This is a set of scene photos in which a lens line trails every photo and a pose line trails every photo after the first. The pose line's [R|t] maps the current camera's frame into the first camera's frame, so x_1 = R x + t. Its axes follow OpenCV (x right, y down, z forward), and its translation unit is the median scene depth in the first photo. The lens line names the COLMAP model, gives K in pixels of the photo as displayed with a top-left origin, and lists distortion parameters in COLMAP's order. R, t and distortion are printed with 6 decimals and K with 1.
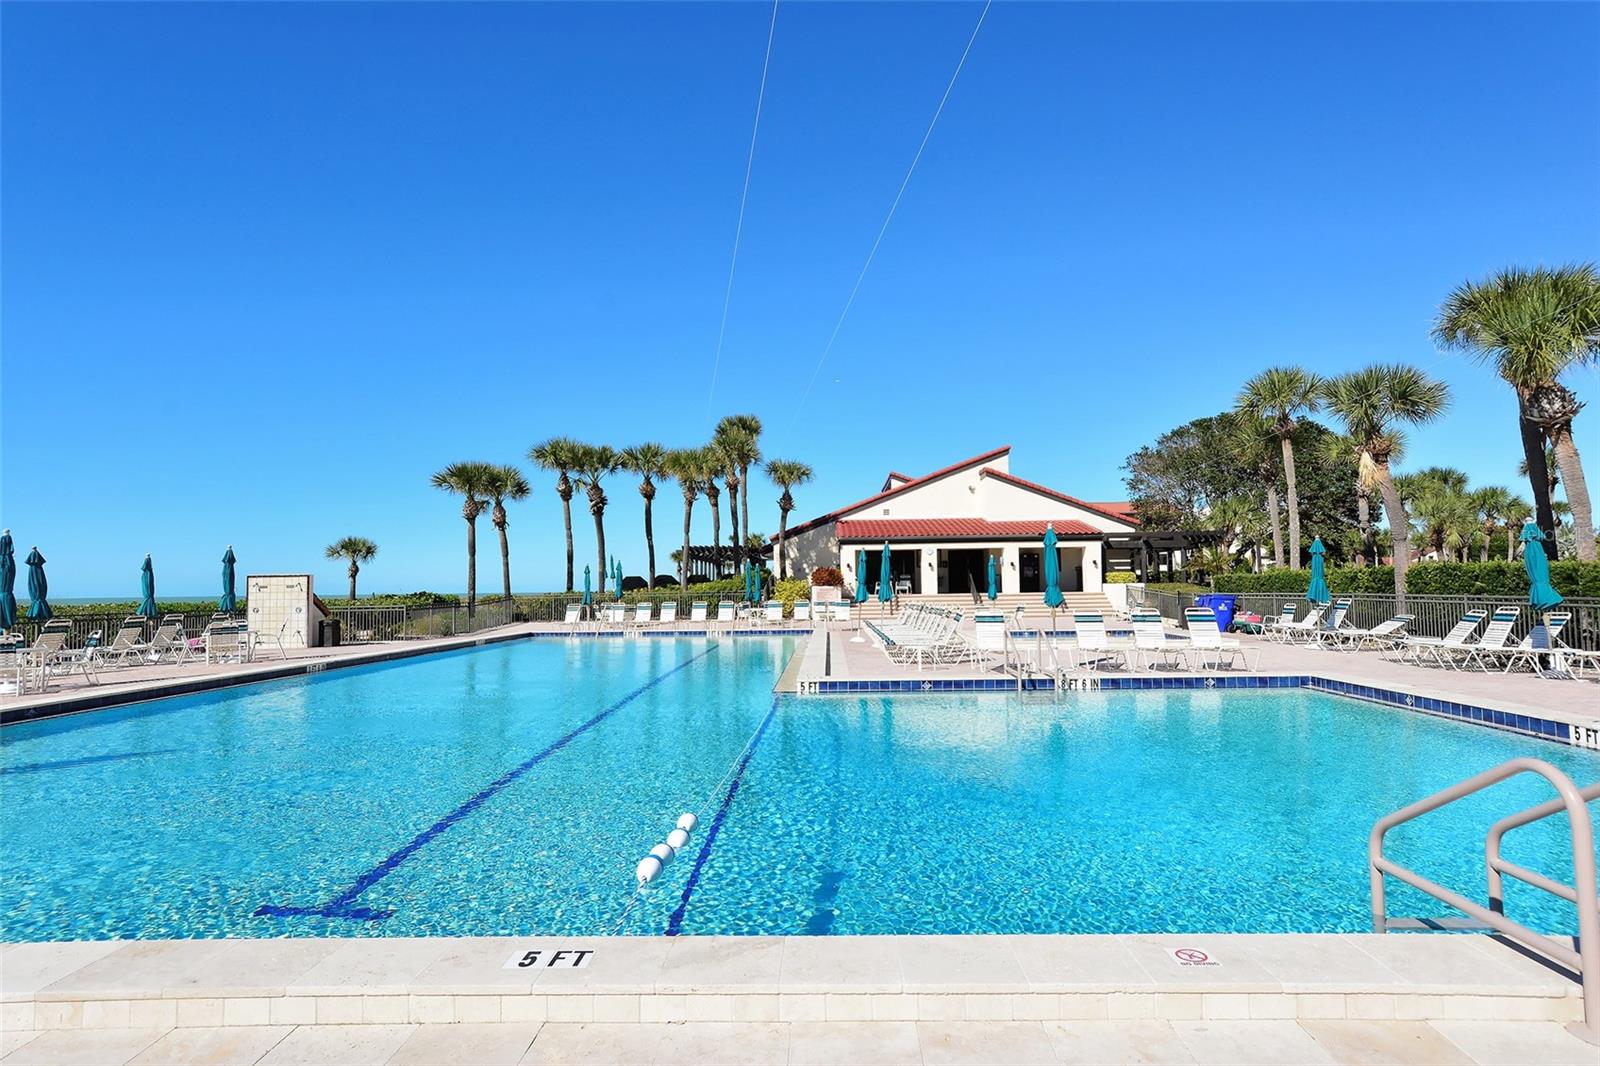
lens RADIAL K [[850.6, 0, 802.9], [0, 850.6, 537.5], [0, 0, 1]] dist [0.001854, -0.000515]
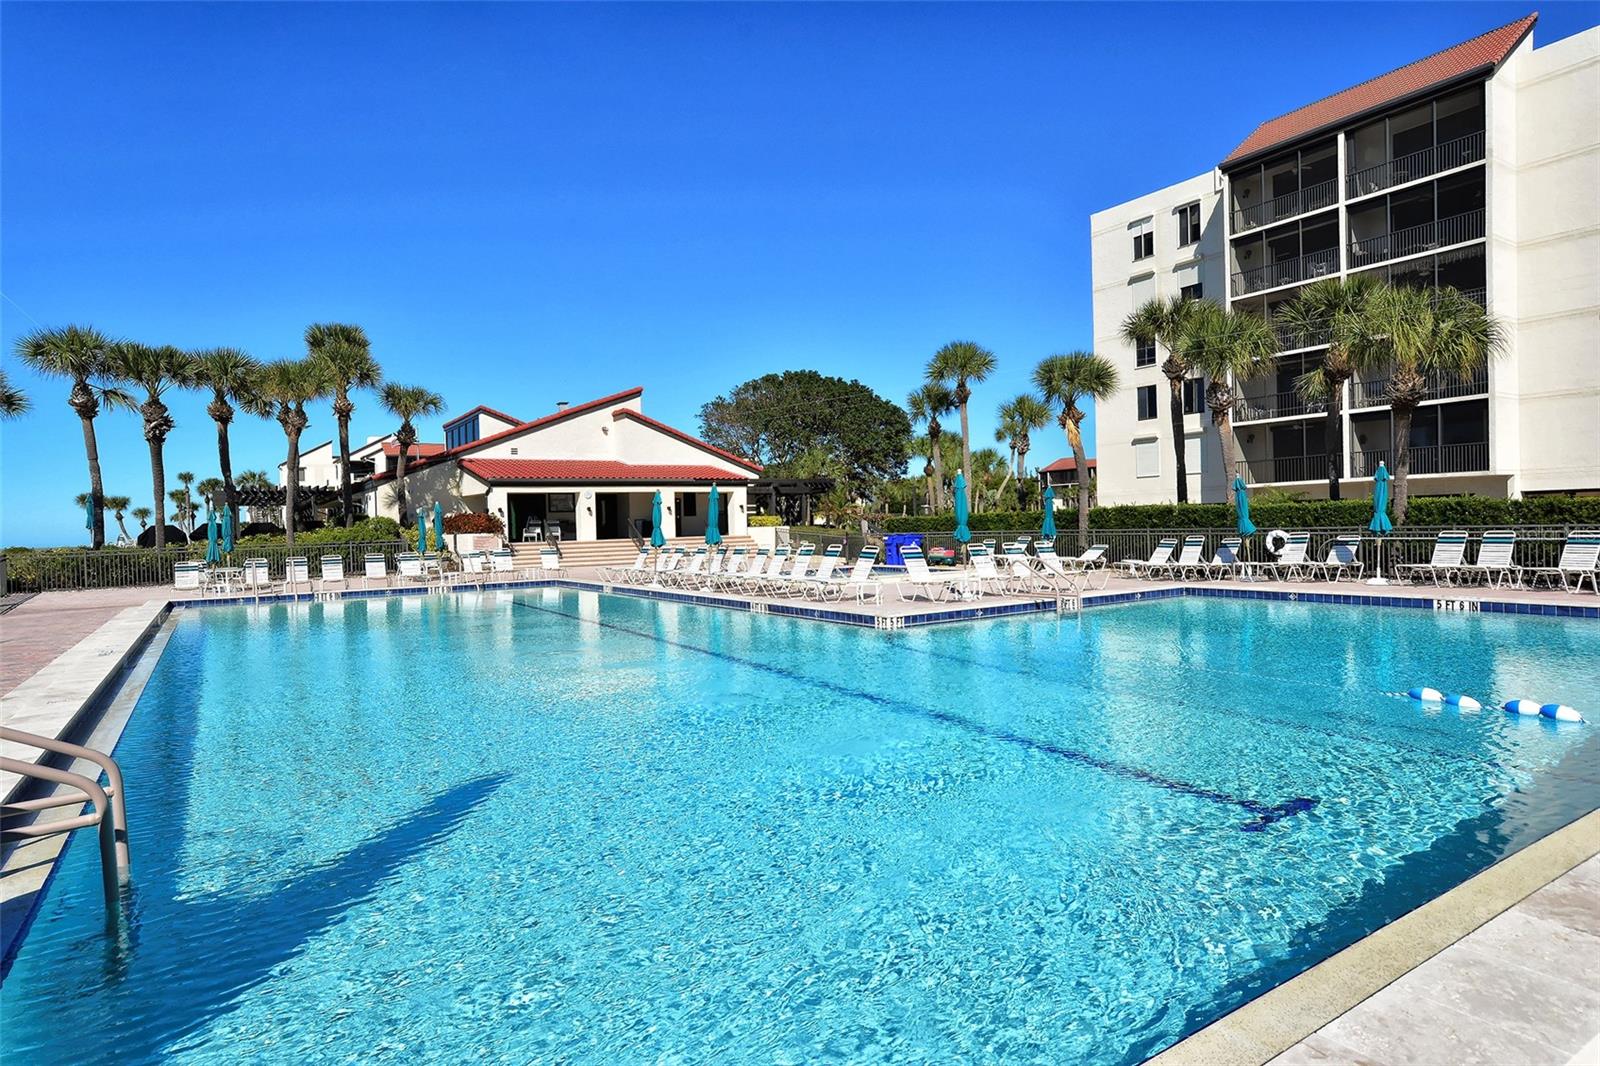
lens RADIAL K [[894.9, 0, 798.1], [0, 894.9, 530.4], [0, 0, 1]] dist [-0.003659, -0.001154]
pose [[0.825230, -0.014007, 0.564624, -0.216050], [-0.015999, 0.998712, 0.048159, 0.004022], [-0.564571, -0.048776, 0.823942, 0.052948]]
